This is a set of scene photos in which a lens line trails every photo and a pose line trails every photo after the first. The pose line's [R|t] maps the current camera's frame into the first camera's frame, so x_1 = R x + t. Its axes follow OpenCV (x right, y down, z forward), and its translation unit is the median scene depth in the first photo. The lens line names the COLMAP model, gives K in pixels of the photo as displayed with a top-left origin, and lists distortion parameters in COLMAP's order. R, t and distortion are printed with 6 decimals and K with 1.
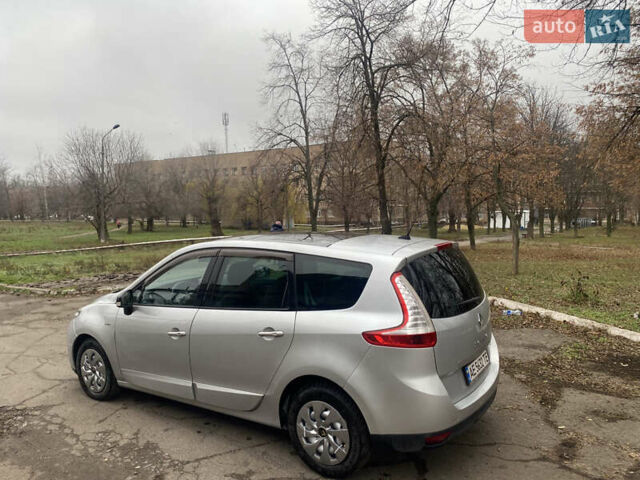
lens RADIAL K [[483.9, 0, 310.3], [0, 483.9, 239.5], [0, 0, 1]] dist [0.020187, -0.008301]
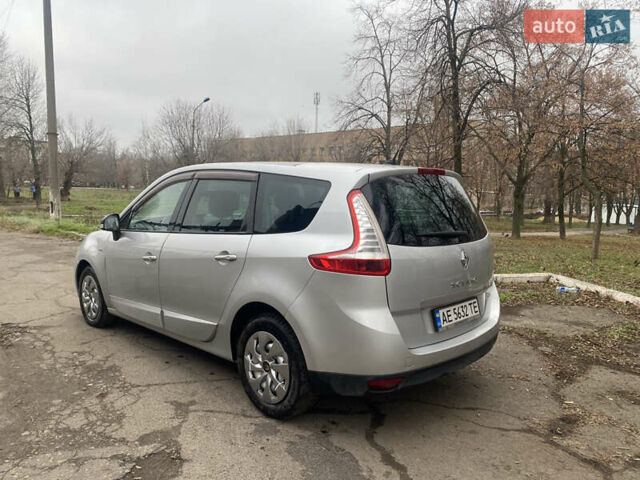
lens RADIAL K [[485.1, 0, 312.7], [0, 485.1, 239.6], [0, 0, 1]] dist [0.017365, -0.002818]
pose [[0.983019, 0.067850, -0.170500, 0.170093], [-0.061947, 0.997289, 0.039710, 0.083802], [0.172732, -0.028473, 0.984557, 0.094260]]
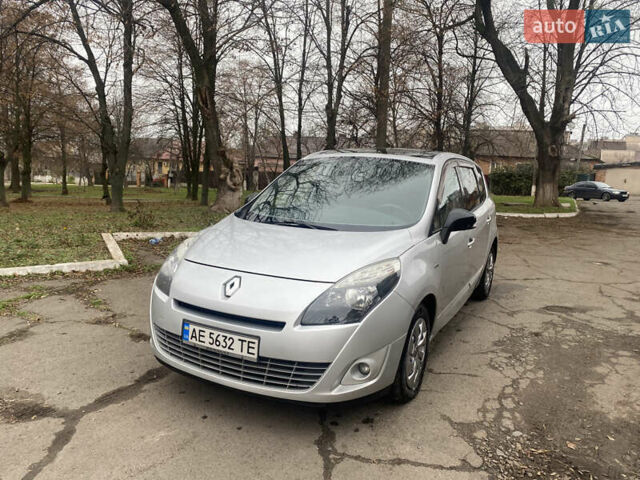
lens RADIAL K [[487.4, 0, 320.5], [0, 487.4, 242.5], [0, 0, 1]] dist [0.038648, -0.034522]
pose [[-0.118050, -0.125589, 0.985034, -1.055786], [0.043149, 0.990384, 0.131442, 0.037560], [-0.992070, 0.058020, -0.111496, 1.201123]]
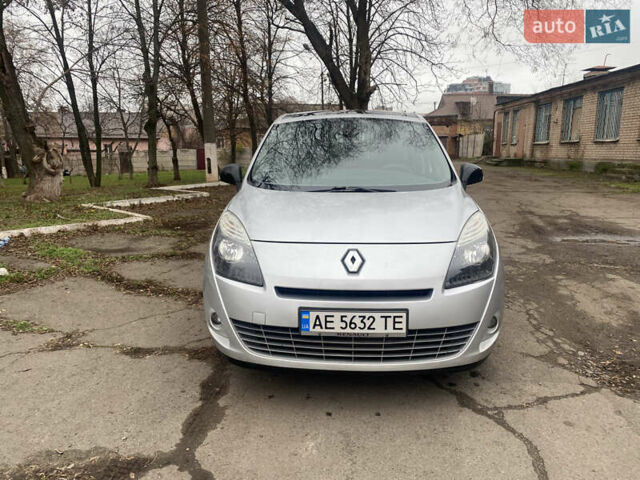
lens RADIAL K [[487.4, 0, 320.5], [0, 487.4, 242.5], [0, 0, 1]] dist [0.038648, -0.034522]
pose [[-0.529170, -0.128789, 0.838685, -0.887823], [0.091231, 0.974049, 0.207137, 0.034296], [-0.843597, 0.186124, -0.503688, 1.519893]]
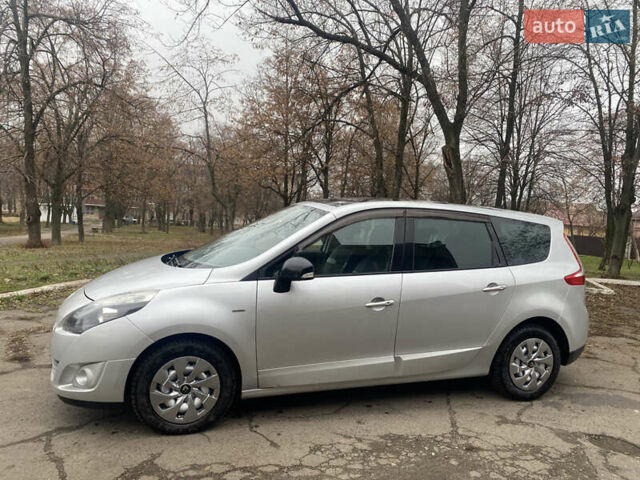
lens RADIAL K [[485.1, 0, 312.7], [0, 485.1, 239.6], [0, 0, 1]] dist [0.017365, -0.002818]
pose [[0.605627, 0.019660, 0.795505, -0.871696], [-0.011539, 0.999807, -0.015925, 0.079561], [-0.795665, 0.000465, 0.605737, 0.481897]]
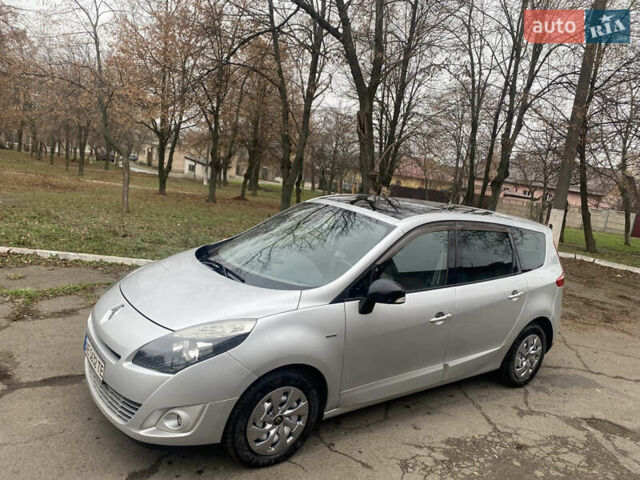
lens RADIAL K [[485.1, 0, 312.7], [0, 485.1, 239.6], [0, 0, 1]] dist [0.017365, -0.002818]
pose [[0.338453, -0.073621, 0.938099, -1.001251], [-0.064920, 0.992732, 0.101331, -0.021846], [-0.938741, -0.095198, 0.331214, 0.788328]]
